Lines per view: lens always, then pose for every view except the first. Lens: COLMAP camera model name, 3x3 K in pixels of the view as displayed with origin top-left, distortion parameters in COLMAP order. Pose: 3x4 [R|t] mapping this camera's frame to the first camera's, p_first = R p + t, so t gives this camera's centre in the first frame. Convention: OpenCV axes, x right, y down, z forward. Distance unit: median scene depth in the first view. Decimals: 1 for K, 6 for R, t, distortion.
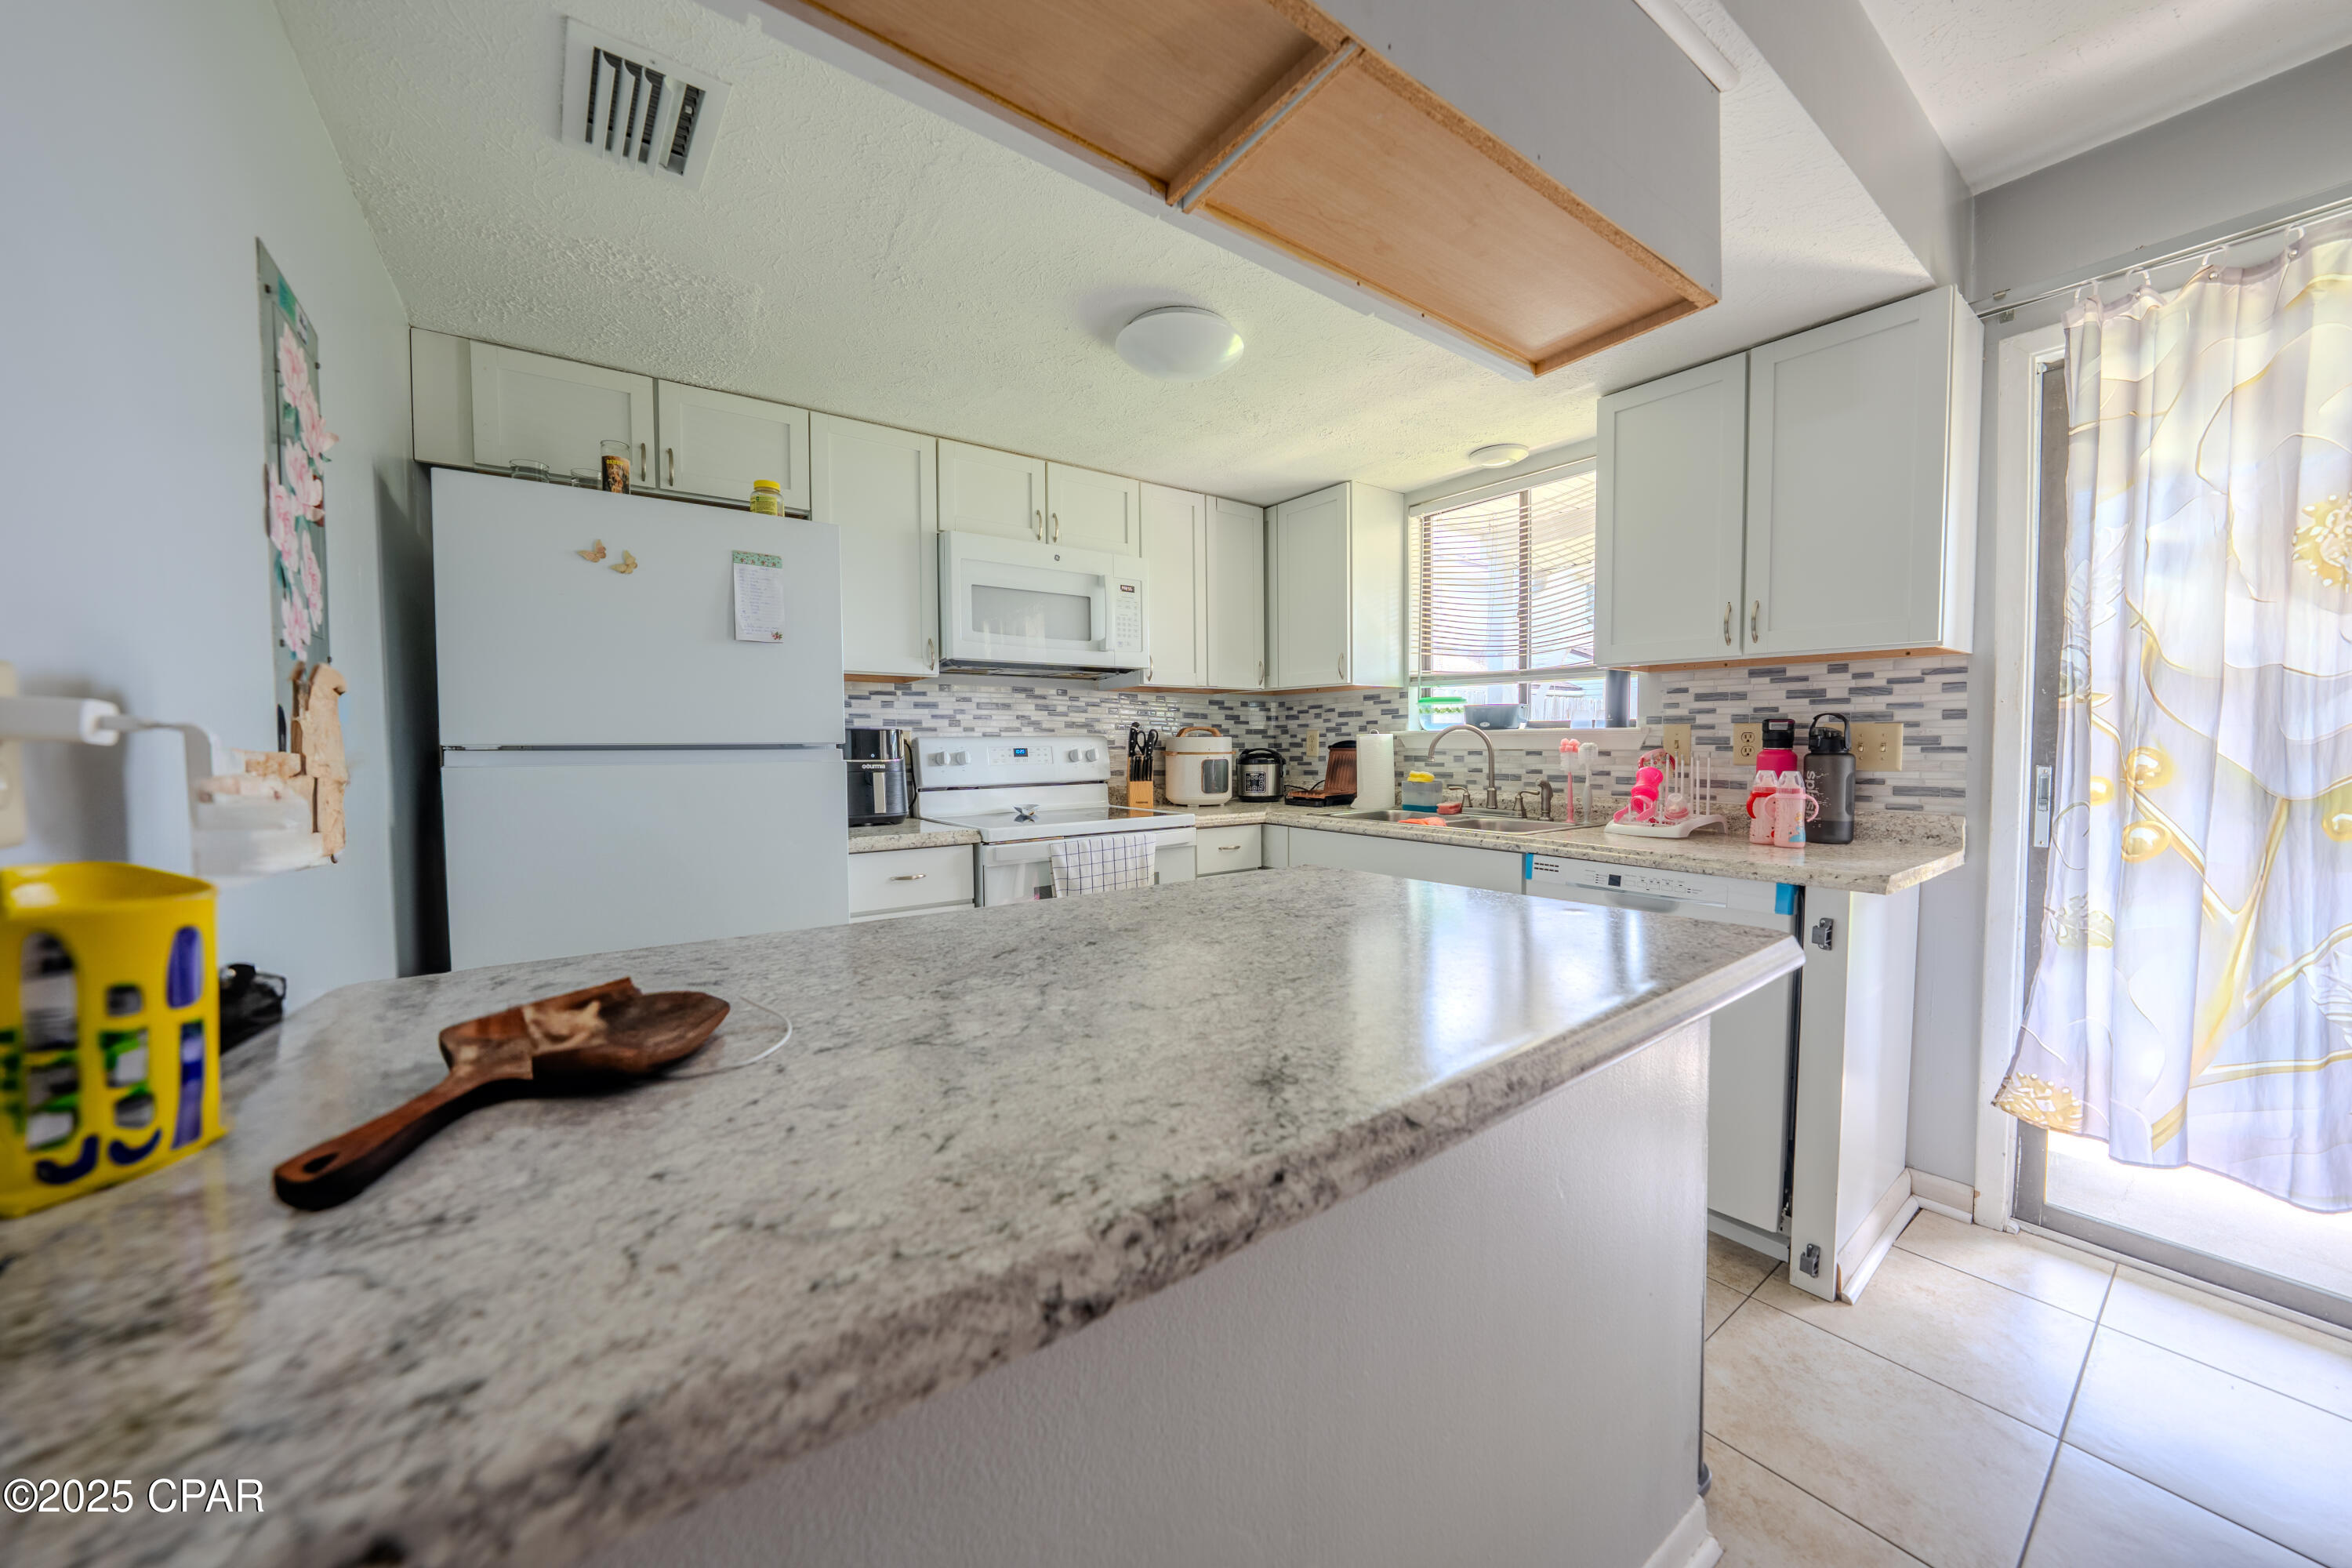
lens RADIAL K [[828.5, 0, 1183.6], [0, 828.5, 777.6], [0, 0, 1]] dist [-0.008700, 0.000034]
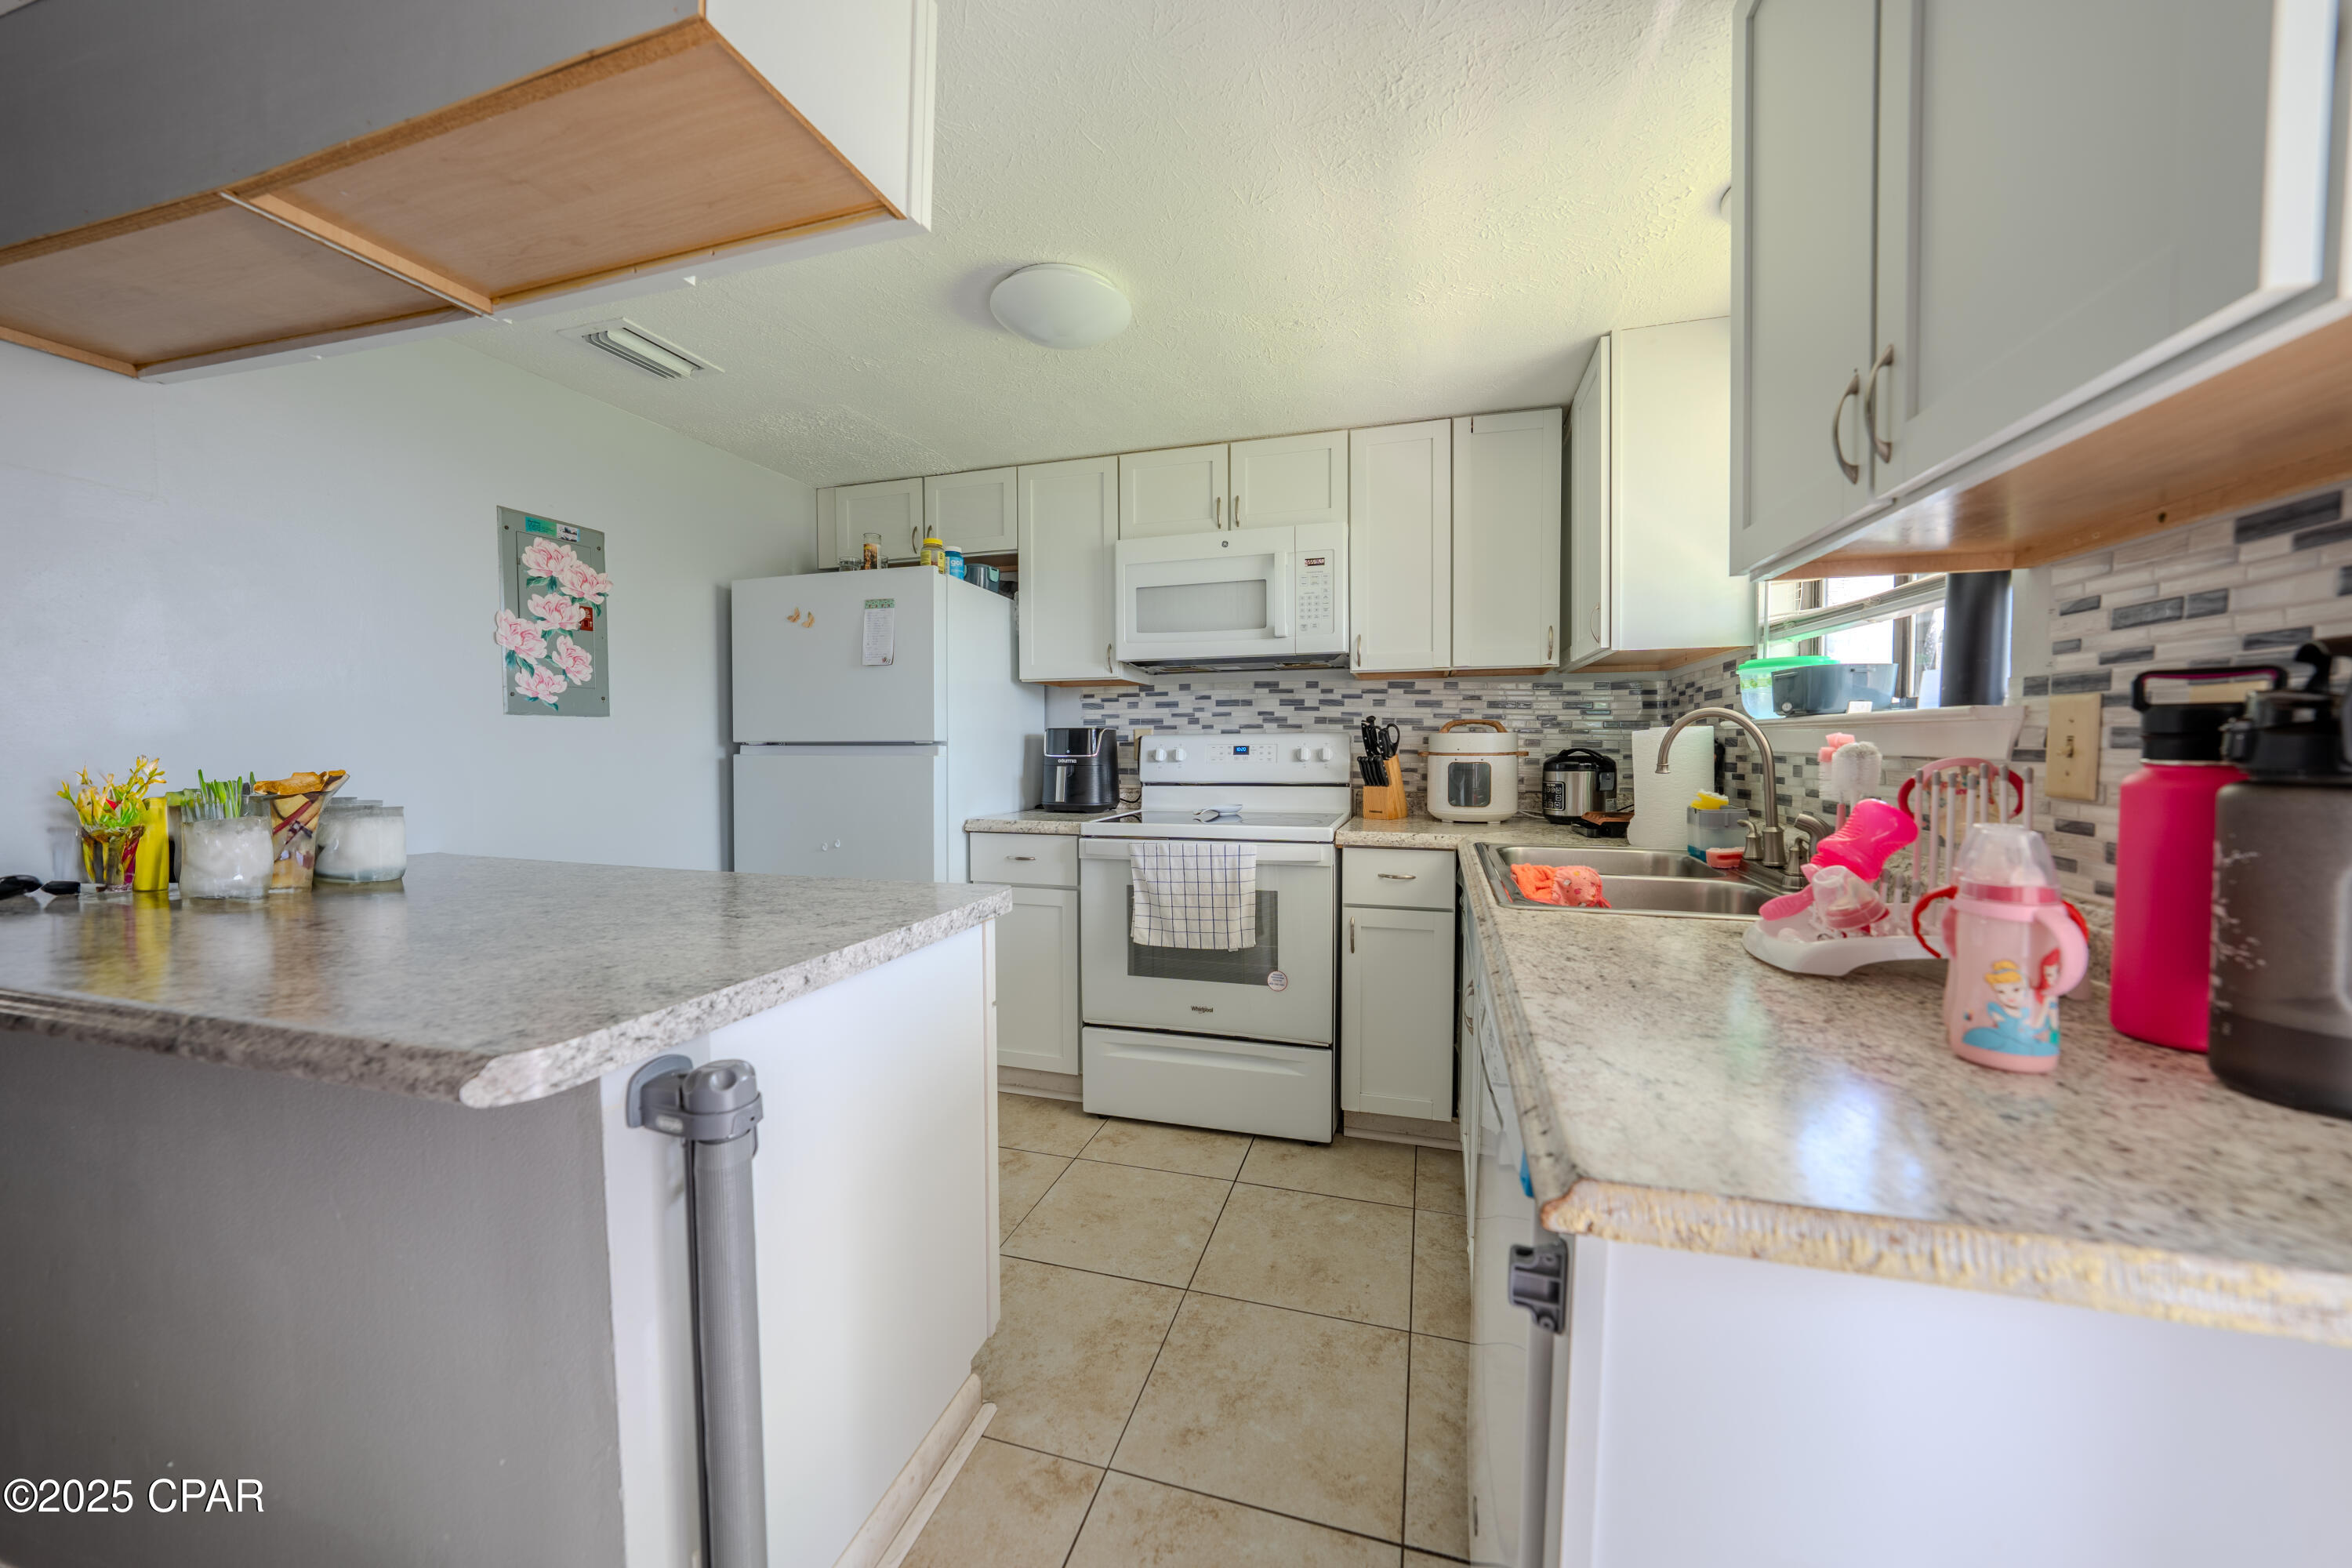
lens RADIAL K [[828.5, 0, 1193.3], [0, 828.5, 775.8], [0, 0, 1]] dist [-0.008700, 0.000034]
pose [[0.607404, 0.034842, -0.793629, 0.550750], [-0.032141, 0.999298, 0.019272, -0.017884], [0.793743, 0.013802, 0.608097, 0.379563]]
